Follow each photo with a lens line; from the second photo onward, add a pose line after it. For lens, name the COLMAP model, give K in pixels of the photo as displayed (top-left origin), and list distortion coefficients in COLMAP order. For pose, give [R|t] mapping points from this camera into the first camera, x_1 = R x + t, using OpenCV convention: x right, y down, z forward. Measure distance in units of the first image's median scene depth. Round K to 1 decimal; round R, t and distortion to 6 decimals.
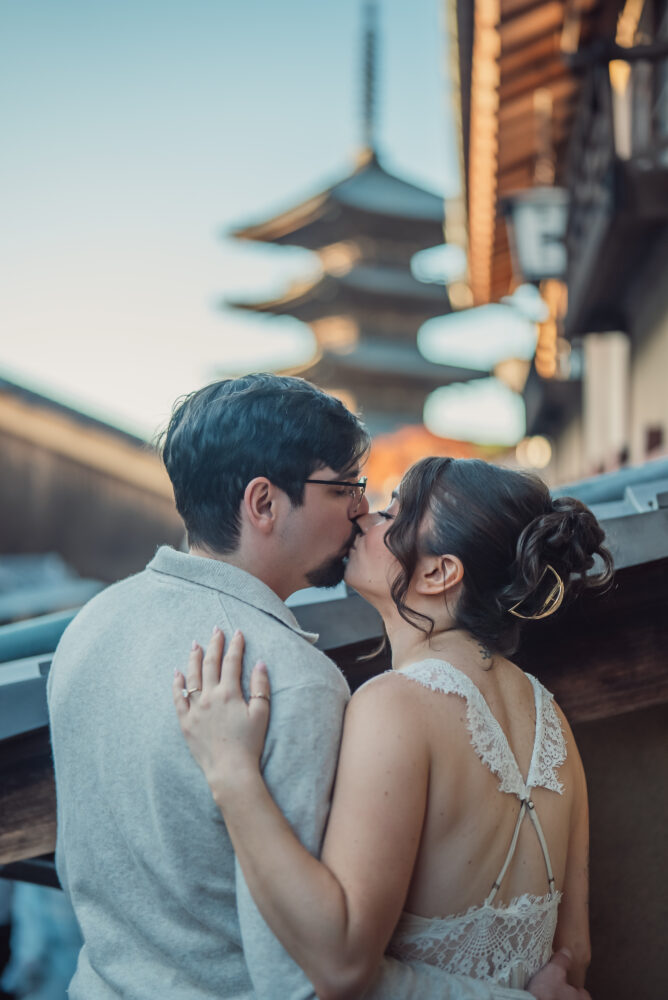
lens RADIAL K [[1440.0, 0, 333.0], [0, 1440.0, 500.9], [0, 0, 1]] dist [-0.016253, 0.000000]
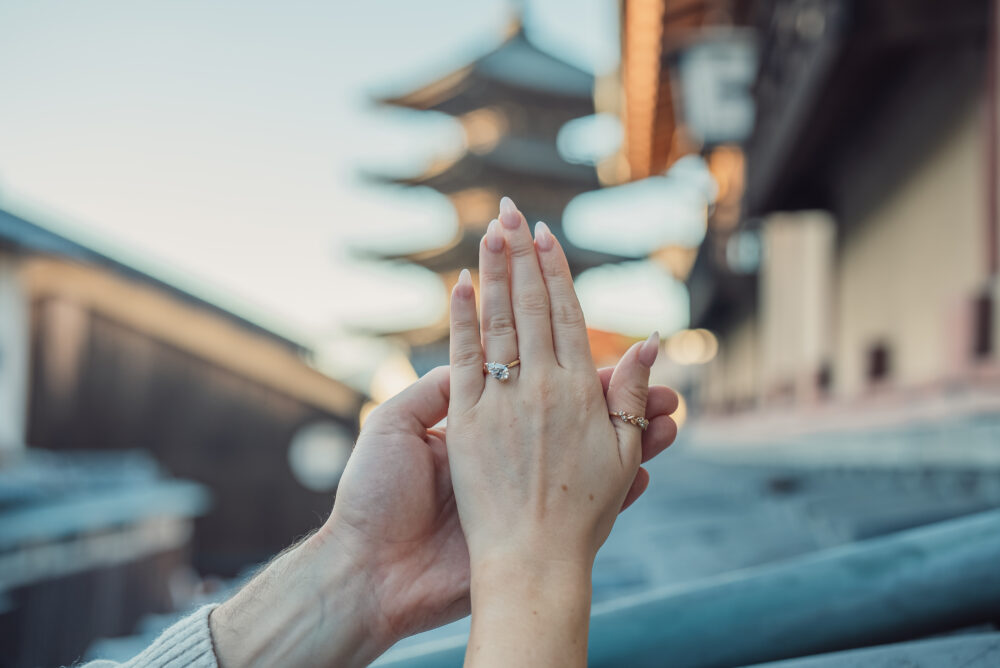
lens RADIAL K [[1440.0, 0, 502.8], [0, 1440.0, 337.3], [0, 0, 1]] dist [-0.016253, 0.000000]
pose [[0.999638, 0.021614, 0.016039, 0.010138], [-0.021160, 0.999385, -0.027976, -0.014656], [-0.016634, 0.027627, 0.999480, 0.136090]]
